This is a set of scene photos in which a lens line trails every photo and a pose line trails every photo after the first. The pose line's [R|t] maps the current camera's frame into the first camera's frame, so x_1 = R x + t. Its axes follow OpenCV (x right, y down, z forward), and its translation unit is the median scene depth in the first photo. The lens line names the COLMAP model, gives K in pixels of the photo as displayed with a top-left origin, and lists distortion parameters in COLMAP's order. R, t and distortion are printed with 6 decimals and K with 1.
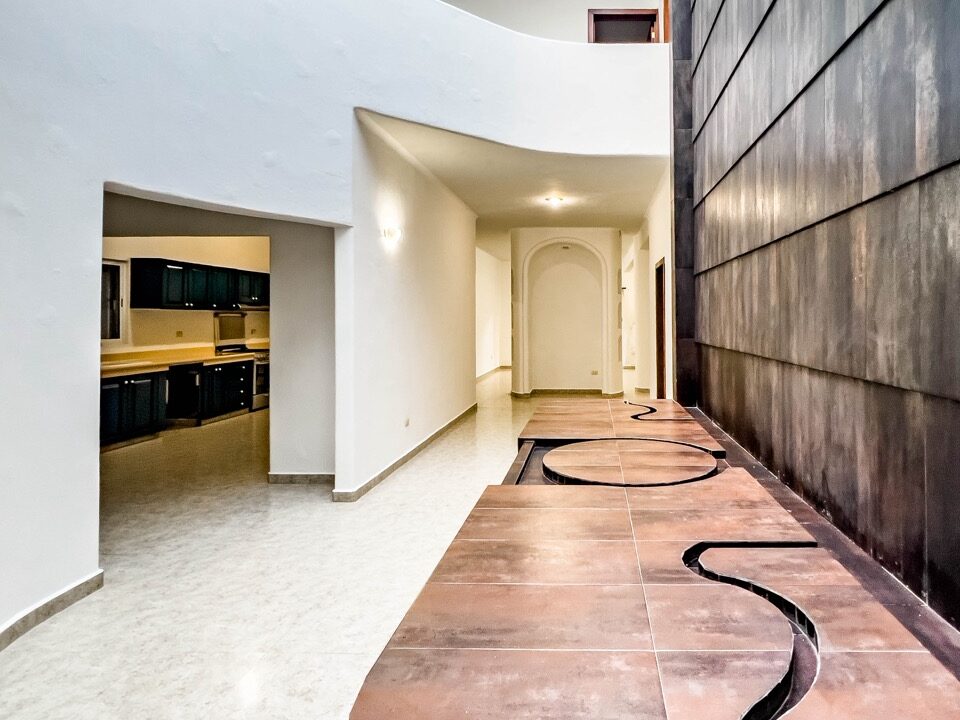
lens RADIAL K [[386.8, 0, 479.4], [0, 386.8, 326.6], [0, 0, 1]] dist [0.000311, 0.000011]
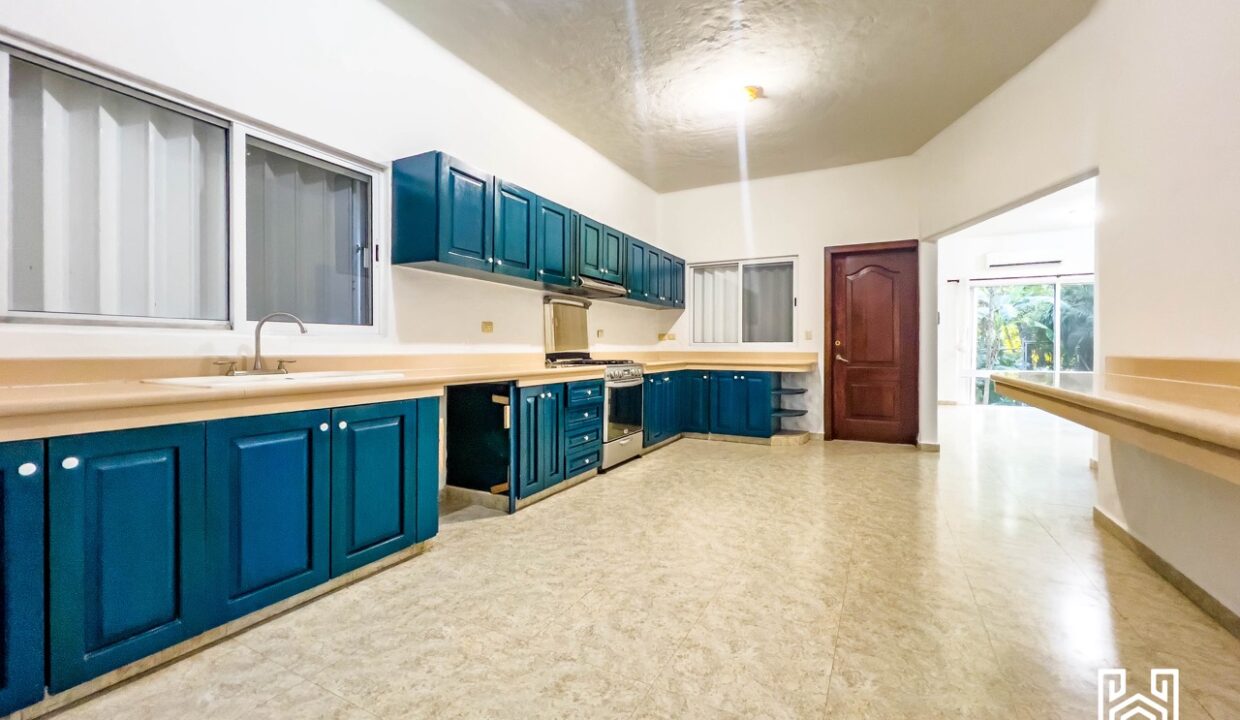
lens RADIAL K [[503.9, 0, 620.9], [0, 503.9, 352.2], [0, 0, 1]] dist [-0.000158, -0.000023]
pose [[0.889871, 0.006710, -0.456162, -0.254303], [0.003485, 0.999763, 0.021504, 0.036092], [0.456198, -0.020726, 0.889637, 0.403982]]
